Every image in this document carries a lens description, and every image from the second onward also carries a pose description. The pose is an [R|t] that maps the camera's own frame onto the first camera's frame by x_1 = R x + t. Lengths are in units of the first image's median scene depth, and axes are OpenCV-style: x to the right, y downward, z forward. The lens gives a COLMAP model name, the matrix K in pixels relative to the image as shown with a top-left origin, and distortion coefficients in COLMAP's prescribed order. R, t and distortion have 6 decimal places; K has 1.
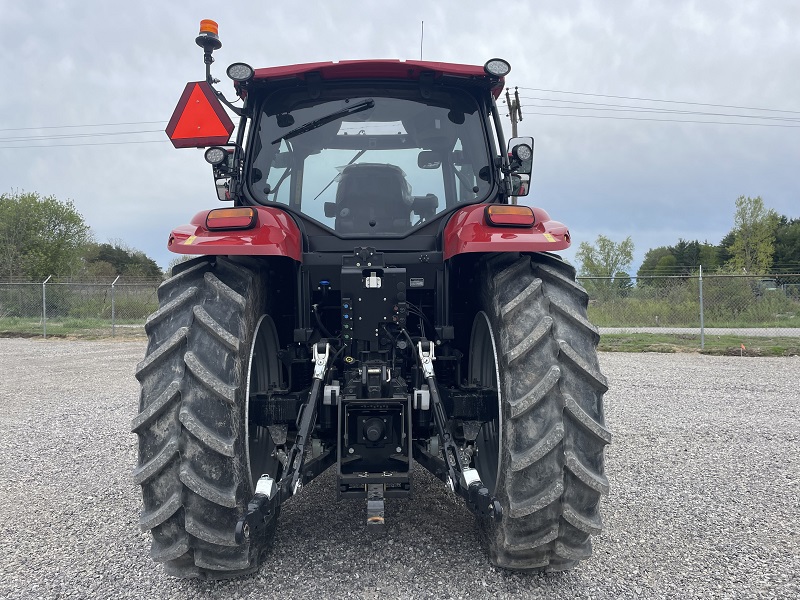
lens RADIAL K [[603.4, 0, 405.3], [0, 603.4, 297.2], [0, 0, 1]] dist [0.086389, -0.113149]
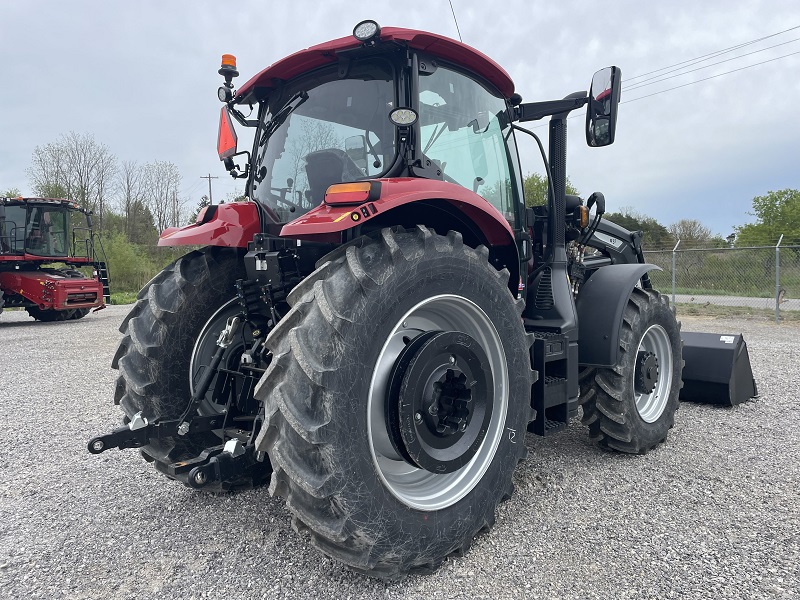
lens RADIAL K [[603.4, 0, 405.3], [0, 603.4, 297.2], [0, 0, 1]] dist [0.086389, -0.113149]
pose [[0.698859, 0.034118, -0.714446, 0.877261], [0.005425, 0.998580, 0.052992, -0.021979], [0.715239, -0.040910, 0.697681, 0.380902]]
